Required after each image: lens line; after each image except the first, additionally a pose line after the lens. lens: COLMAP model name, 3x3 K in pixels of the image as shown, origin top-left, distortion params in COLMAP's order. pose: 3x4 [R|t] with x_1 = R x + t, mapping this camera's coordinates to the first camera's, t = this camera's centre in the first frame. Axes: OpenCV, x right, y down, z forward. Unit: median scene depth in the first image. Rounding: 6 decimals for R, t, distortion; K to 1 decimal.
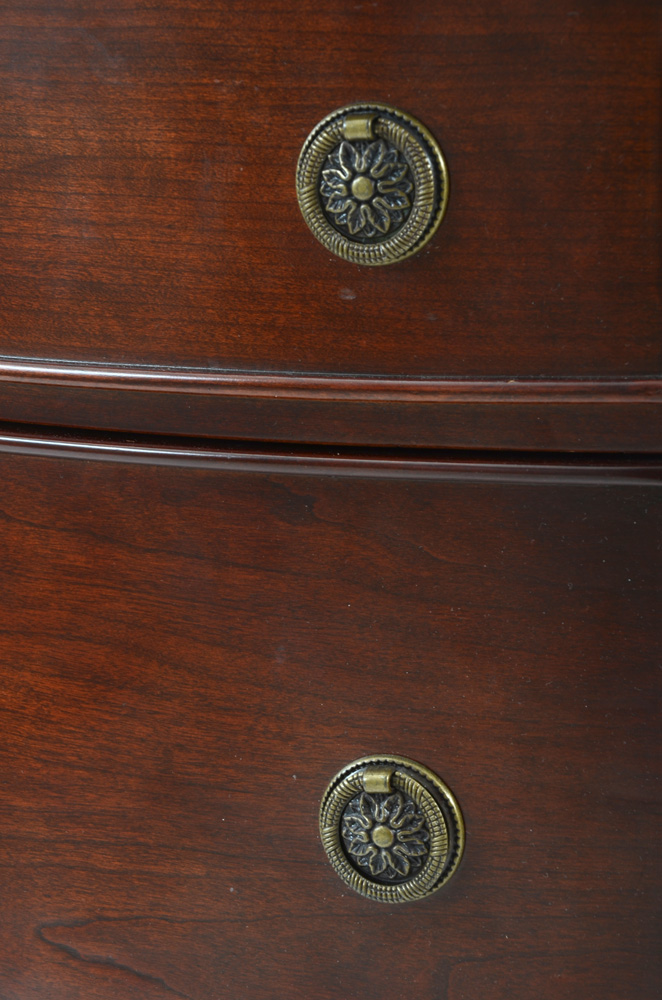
lens RADIAL K [[3237.0, 0, 331.8], [0, 3237.0, 508.9], [0, 0, 1]] dist [0.771178, 0.000000]
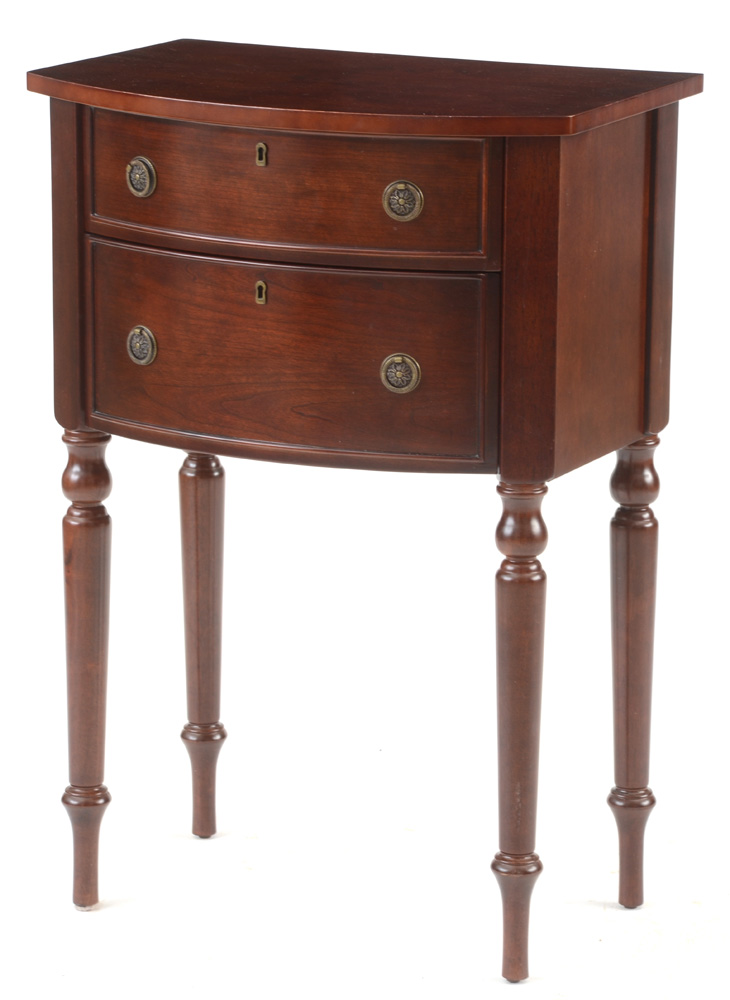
lens RADIAL K [[4052.4, 0, 375.9], [0, 4052.4, 490.1], [0, 0, 1]] dist [1.406095, 0.000000]
pose [[0.989567, 0.001184, 0.144071, -0.682282], [-0.003552, 0.999863, 0.016180, 0.157860], [-0.144032, -0.016523, 0.989435, -3.609218]]
